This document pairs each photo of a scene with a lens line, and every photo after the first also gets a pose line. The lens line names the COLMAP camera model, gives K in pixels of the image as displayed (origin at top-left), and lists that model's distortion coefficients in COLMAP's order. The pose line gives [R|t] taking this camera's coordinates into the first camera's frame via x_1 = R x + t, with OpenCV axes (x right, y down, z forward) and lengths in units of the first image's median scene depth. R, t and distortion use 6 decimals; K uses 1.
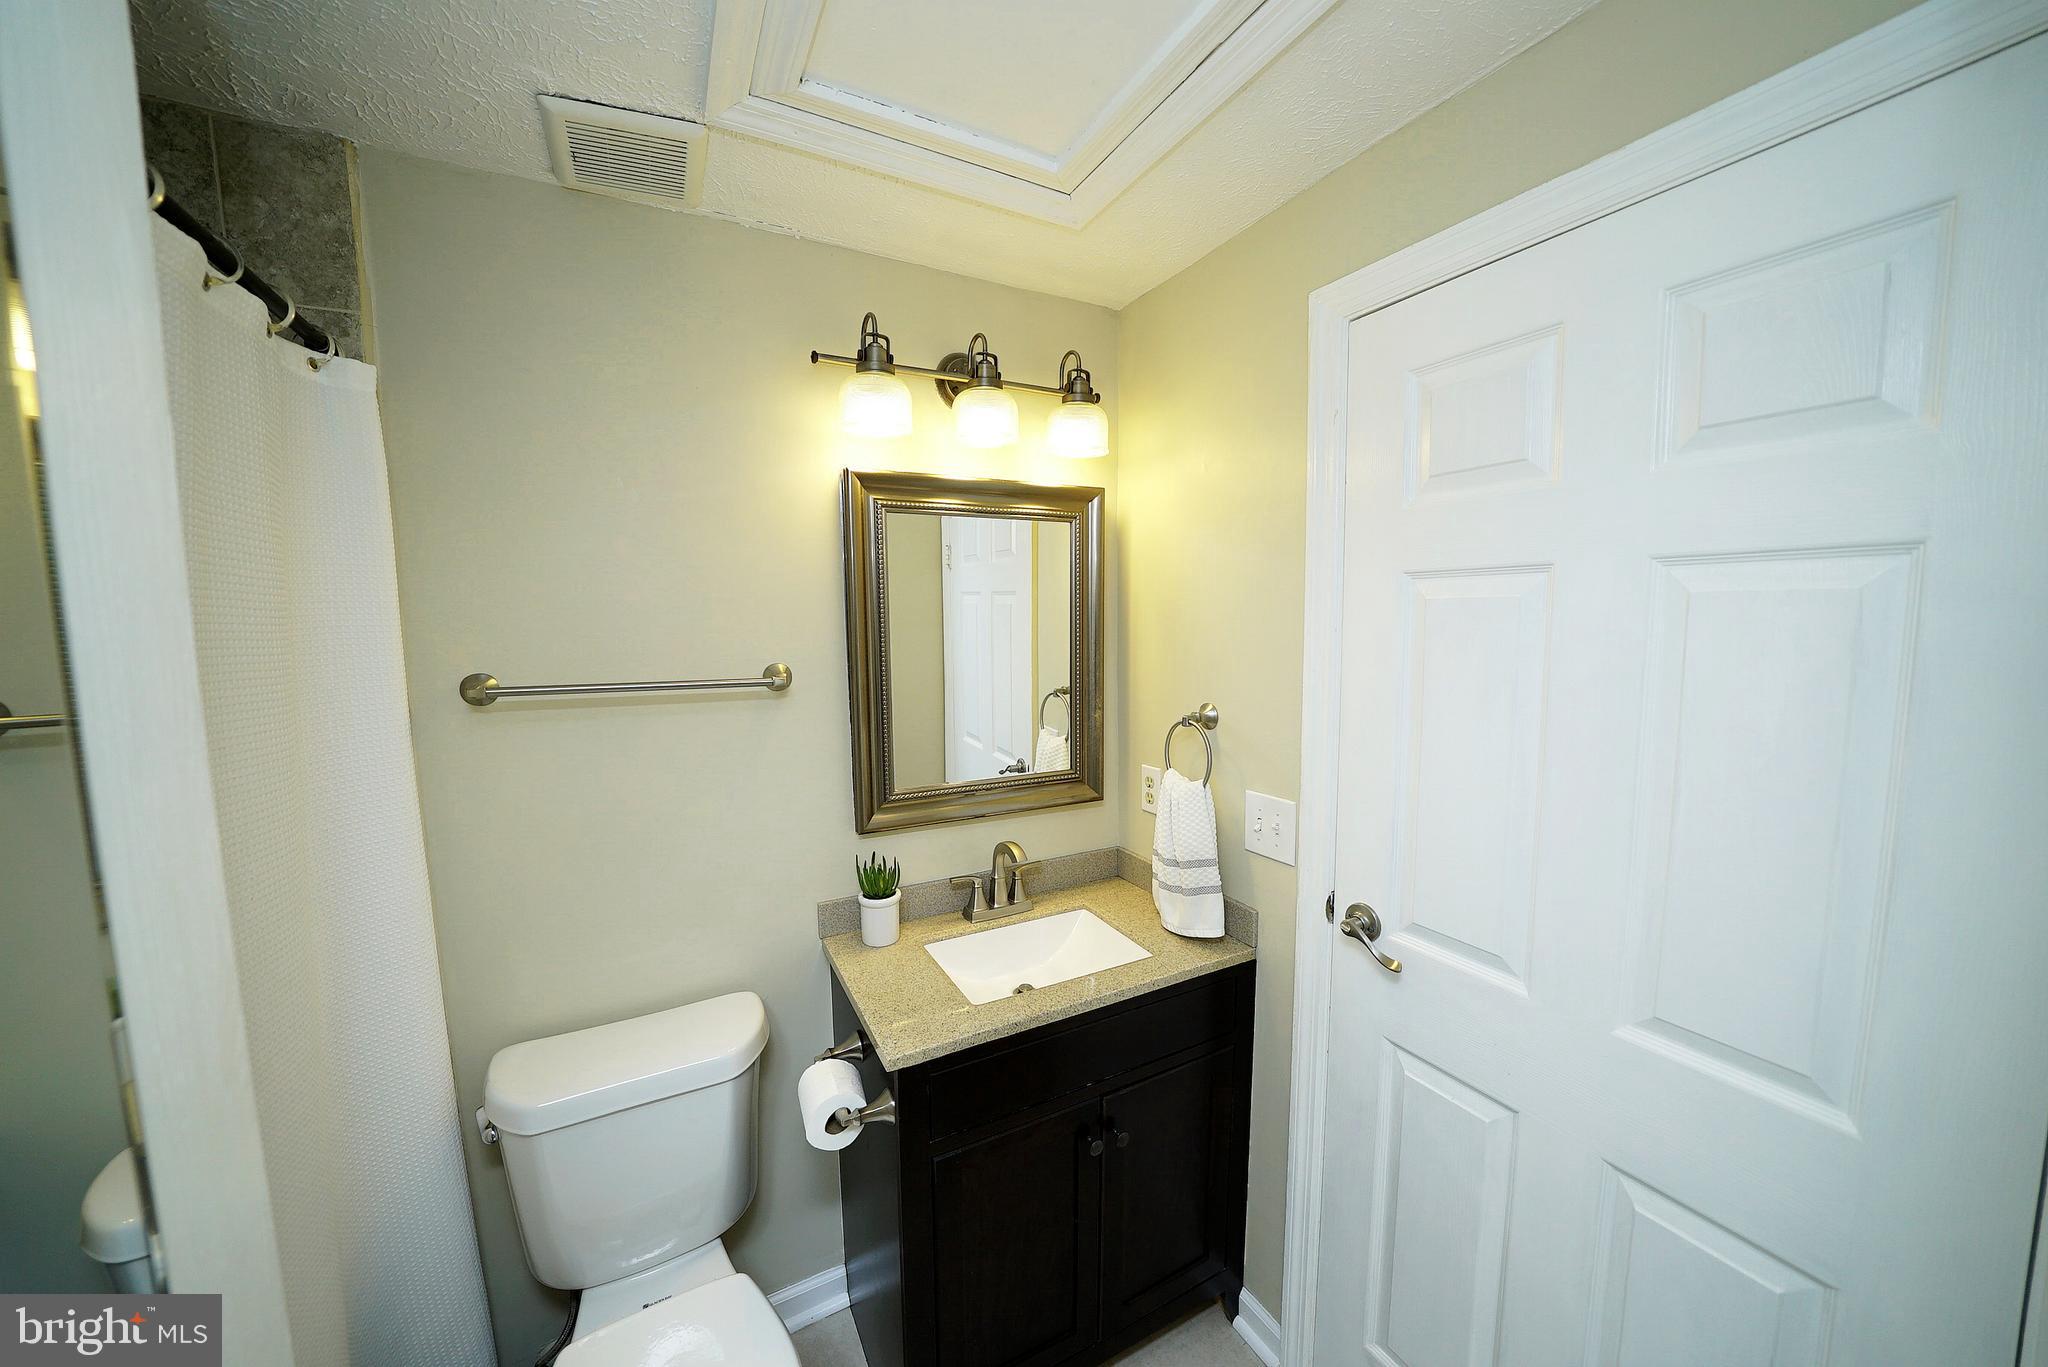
lens RADIAL K [[737.7, 0, 1021.4], [0, 737.7, 691.1], [0, 0, 1]] dist [-0.001262, -0.000161]
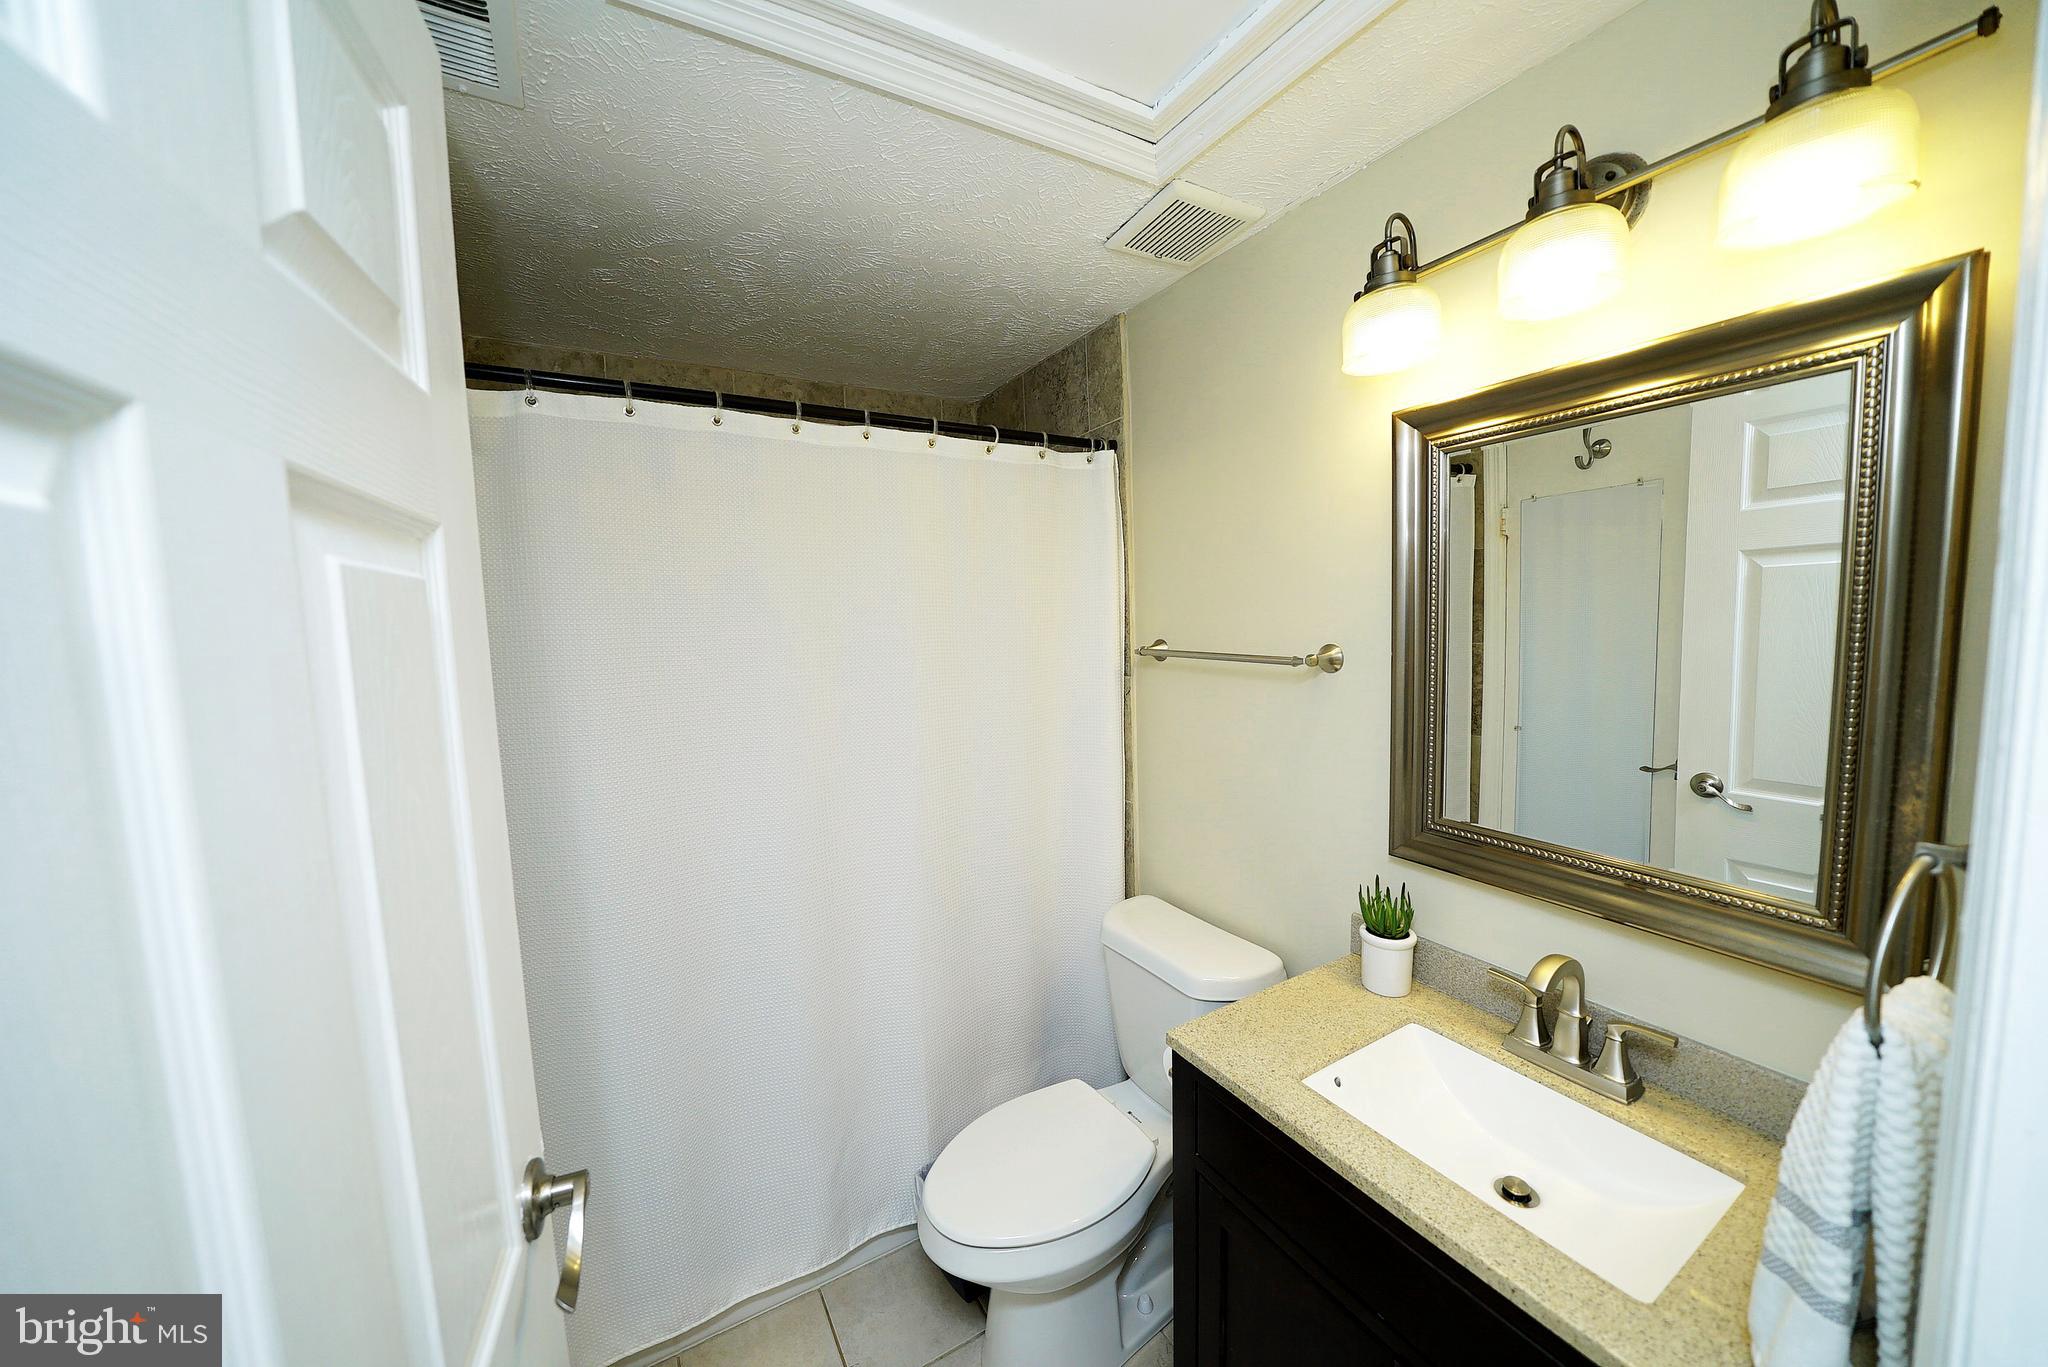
lens RADIAL K [[737.7, 0, 1021.4], [0, 737.7, 691.1], [0, 0, 1]] dist [-0.001262, -0.000161]
pose [[0.033095, 0.104486, -0.993976, 0.590206], [-0.082126, 0.991441, 0.101485, -0.039154], [0.996072, 0.078273, 0.041393, 0.556332]]
